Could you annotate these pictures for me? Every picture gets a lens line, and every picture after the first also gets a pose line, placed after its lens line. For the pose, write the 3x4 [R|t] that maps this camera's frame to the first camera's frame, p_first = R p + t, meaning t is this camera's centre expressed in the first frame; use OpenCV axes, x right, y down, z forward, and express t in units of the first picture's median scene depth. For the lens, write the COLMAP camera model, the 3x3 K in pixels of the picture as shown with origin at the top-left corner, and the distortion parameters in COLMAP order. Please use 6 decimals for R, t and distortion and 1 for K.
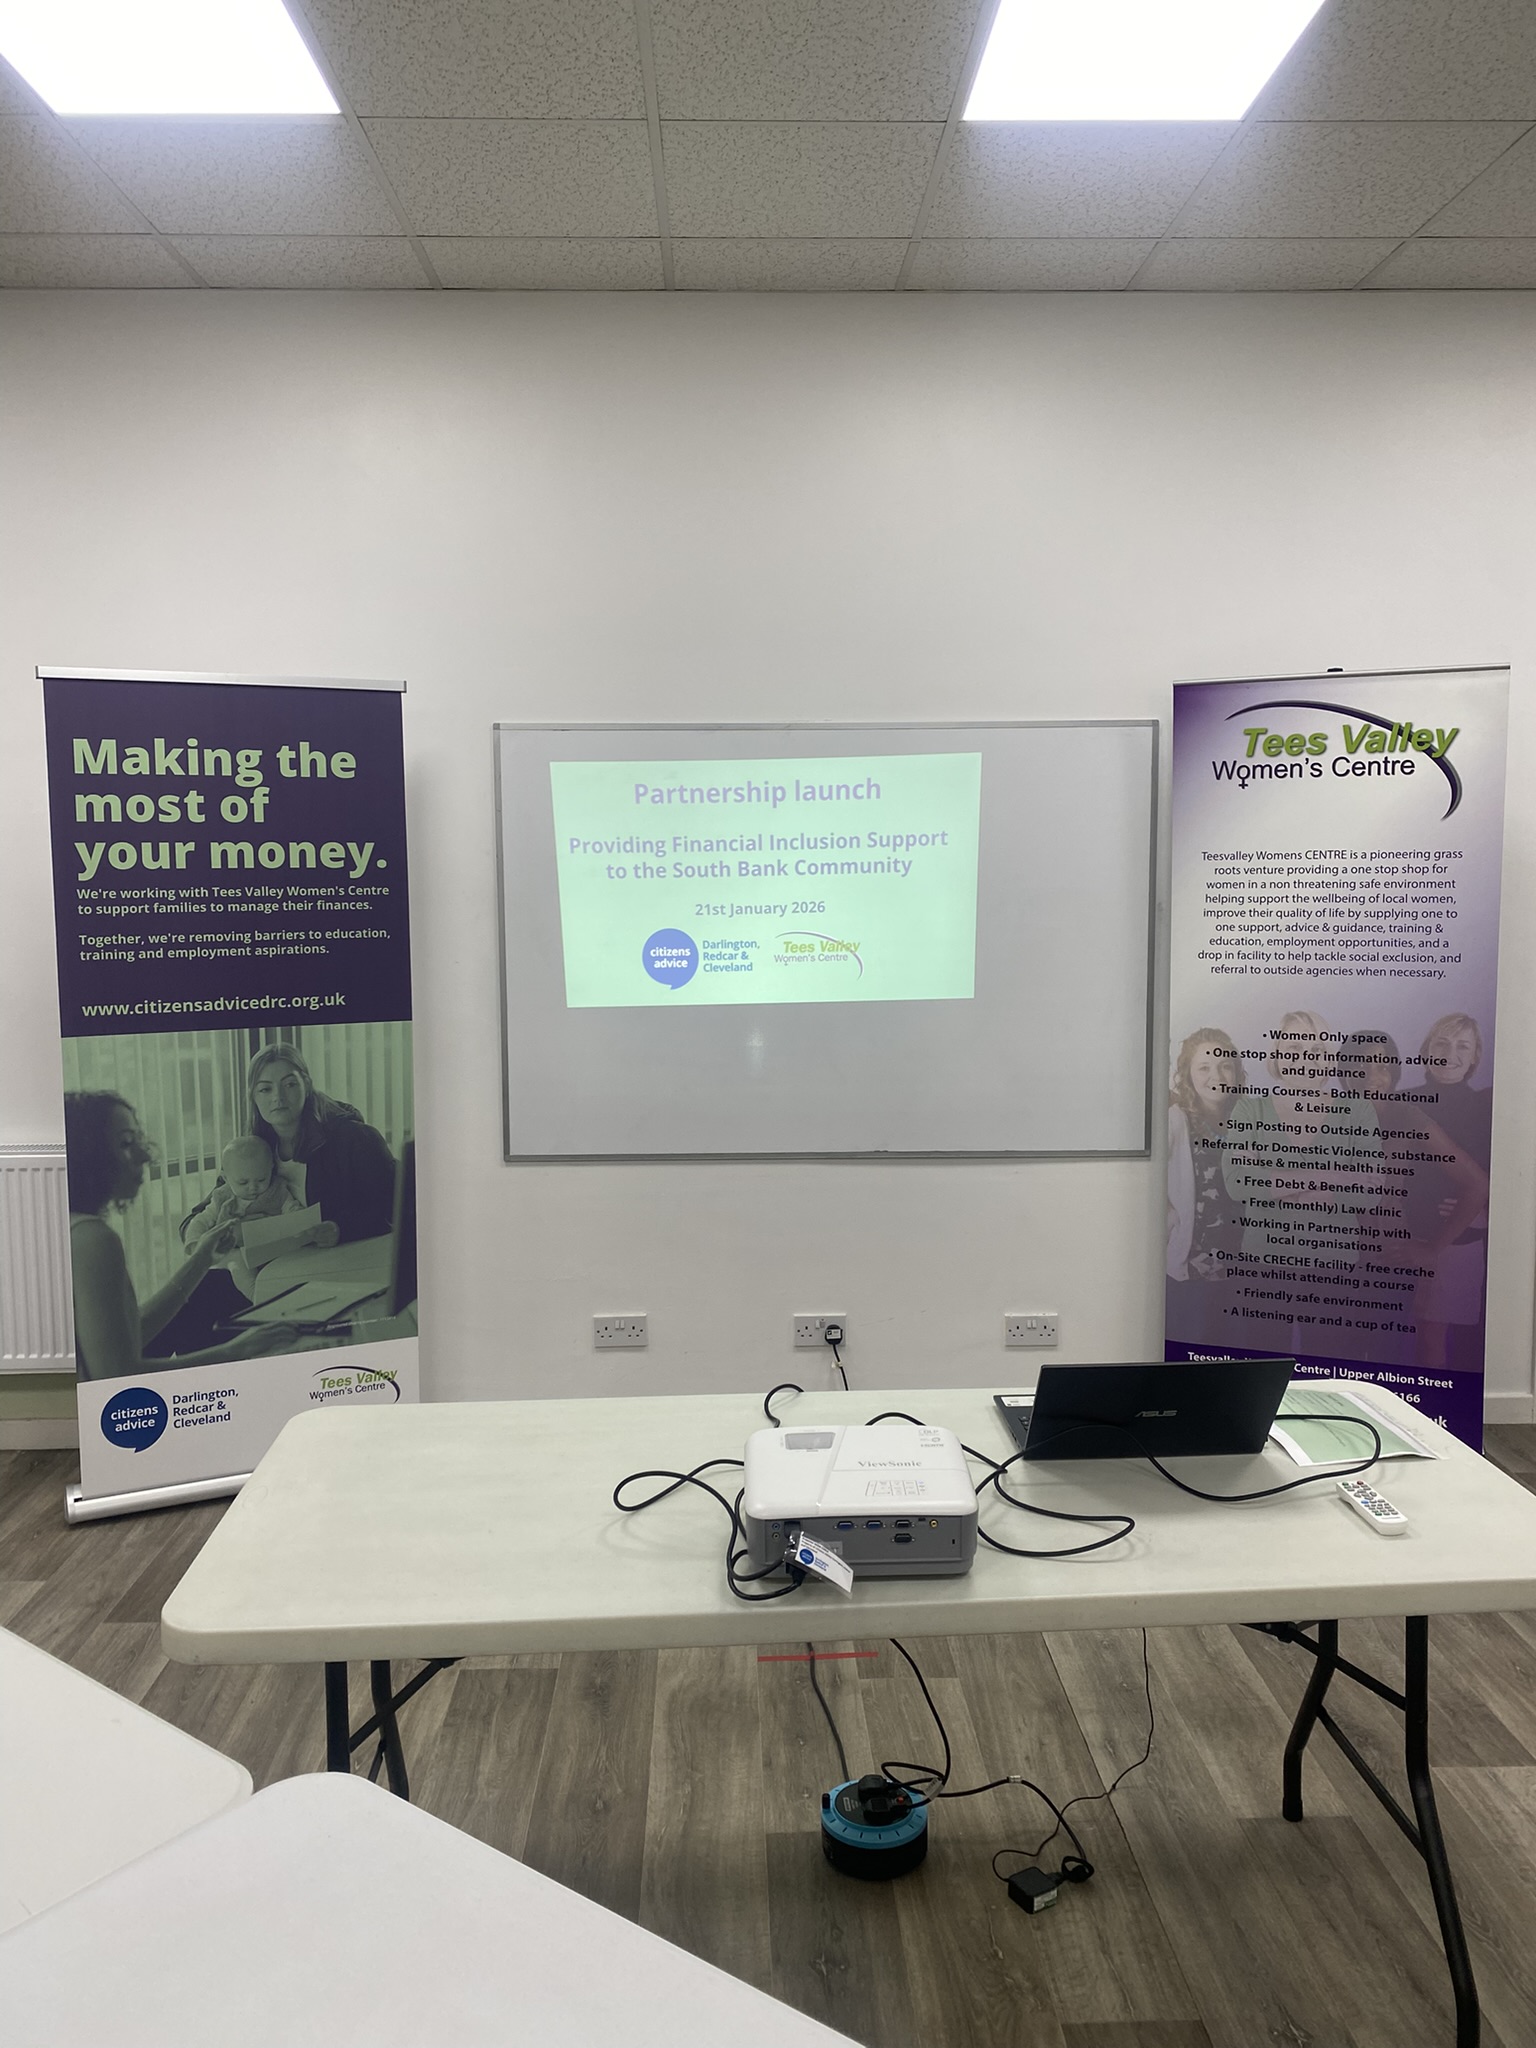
lens RADIAL K [[1549.2, 0, 778.6], [0, 1549.2, 1017.0], [0, 0, 1]] dist [0.046102, -0.016388]
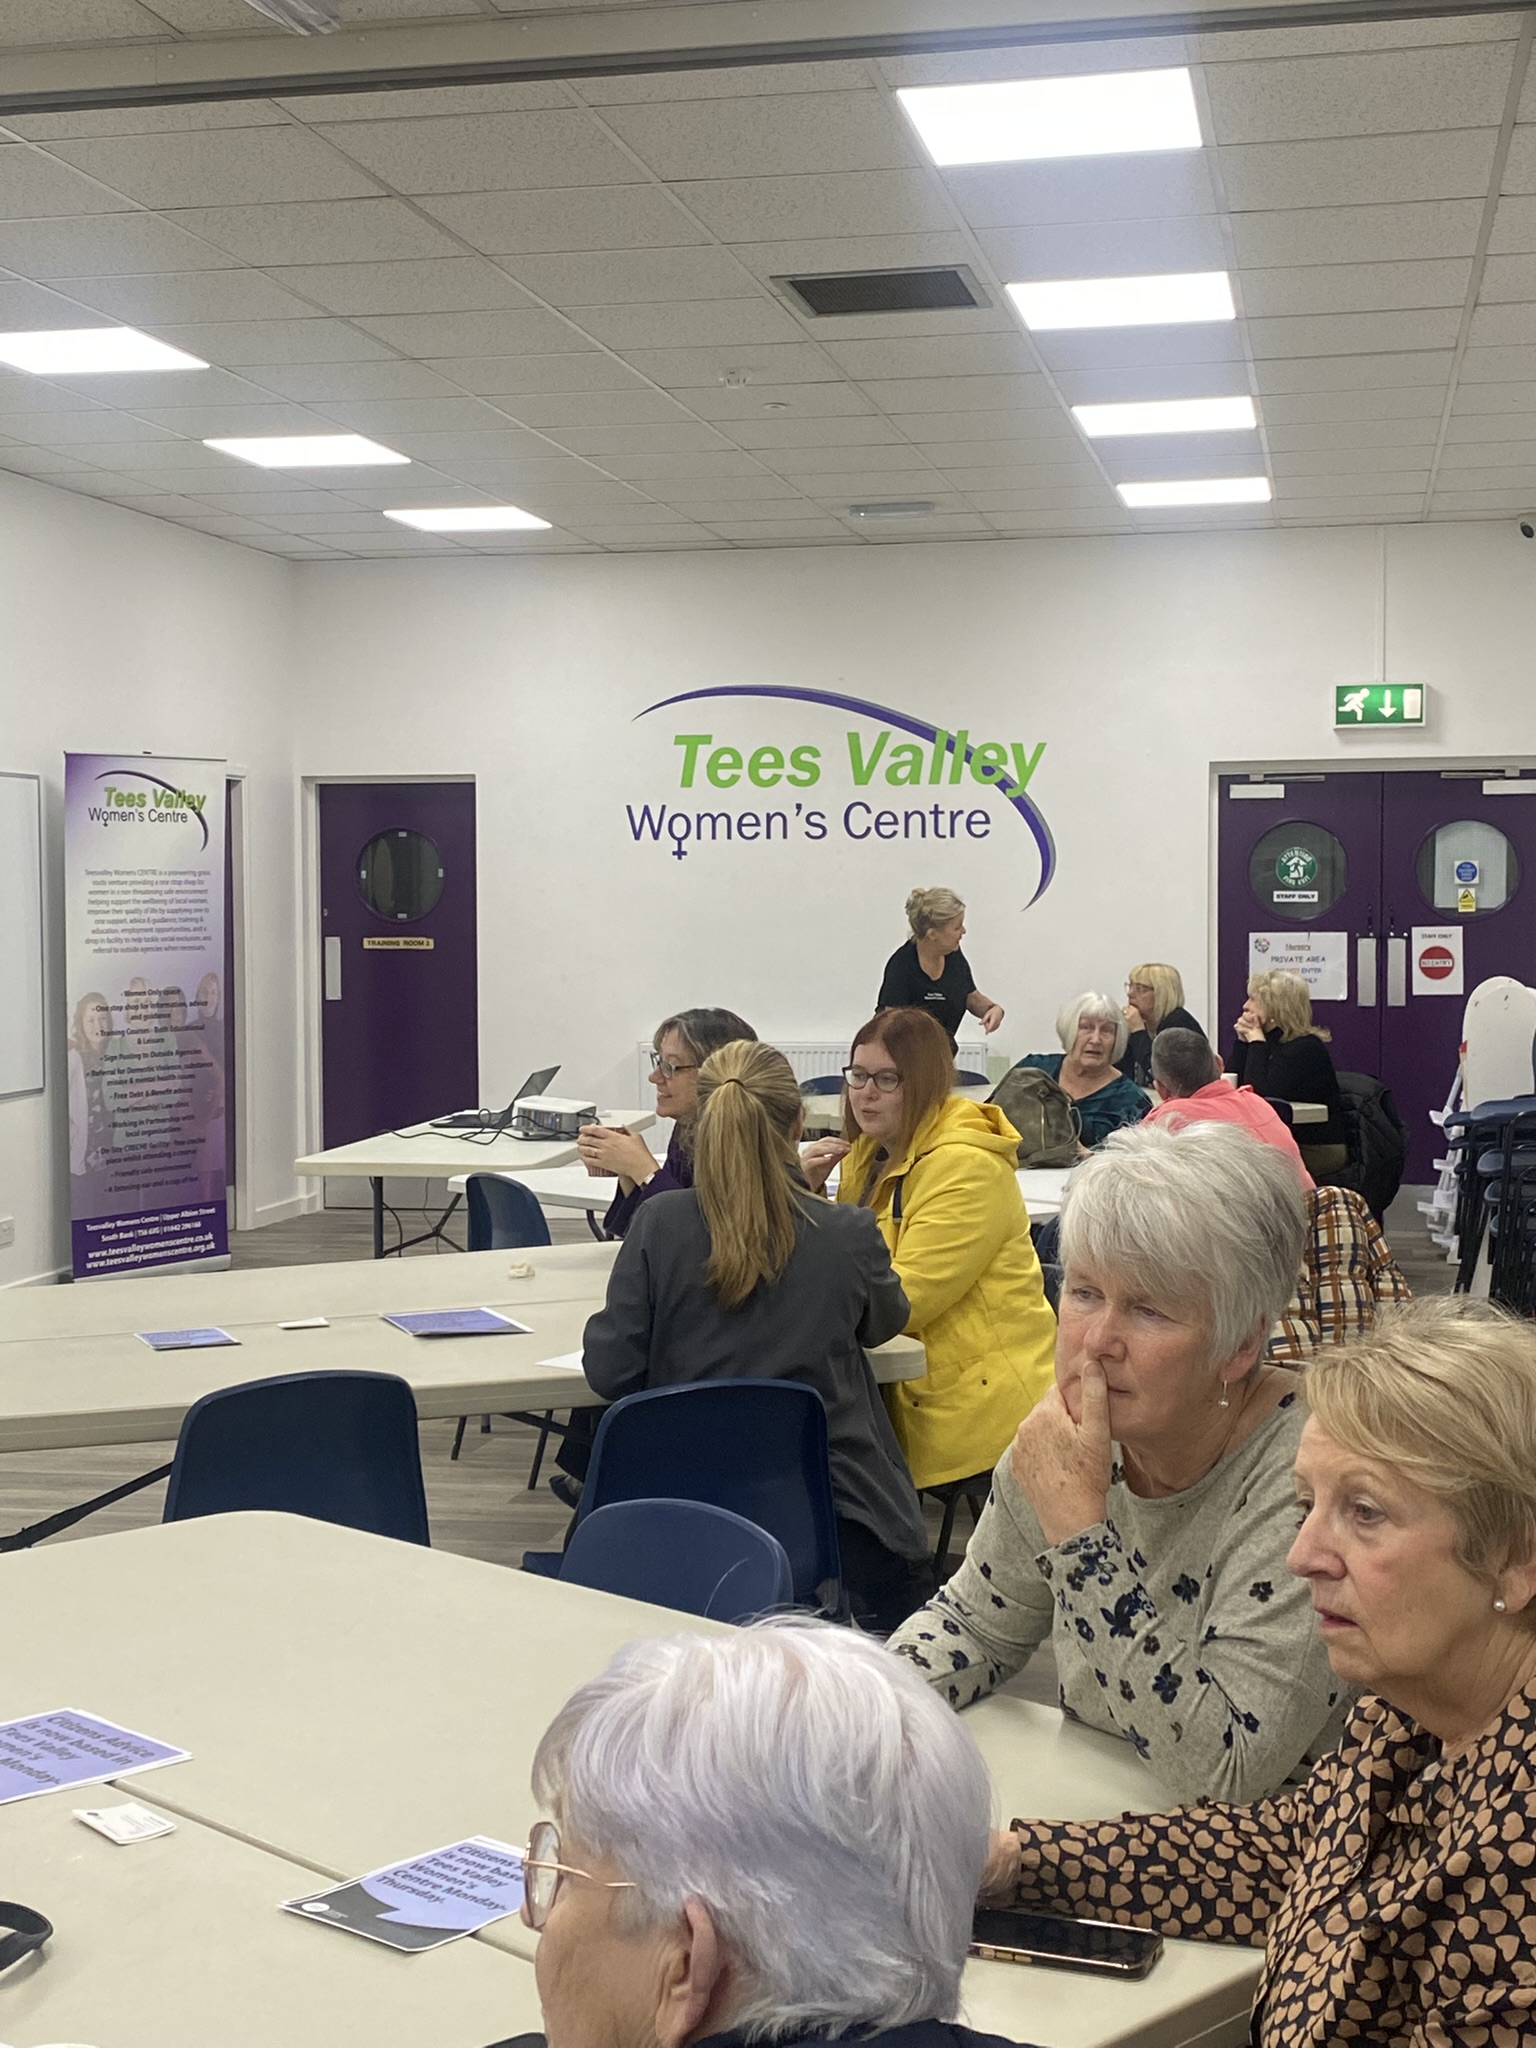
lens RADIAL K [[2865.8, 0, 764.3], [0, 2865.8, 1035.4], [0, 0, 1]] dist [0.144537, 0.000000]
pose [[0.231841, -0.046879, 0.971623, -2.249100], [0.103500, 0.994357, 0.023280, 0.050857], [-0.967232, 0.095166, 0.235385, -0.231024]]
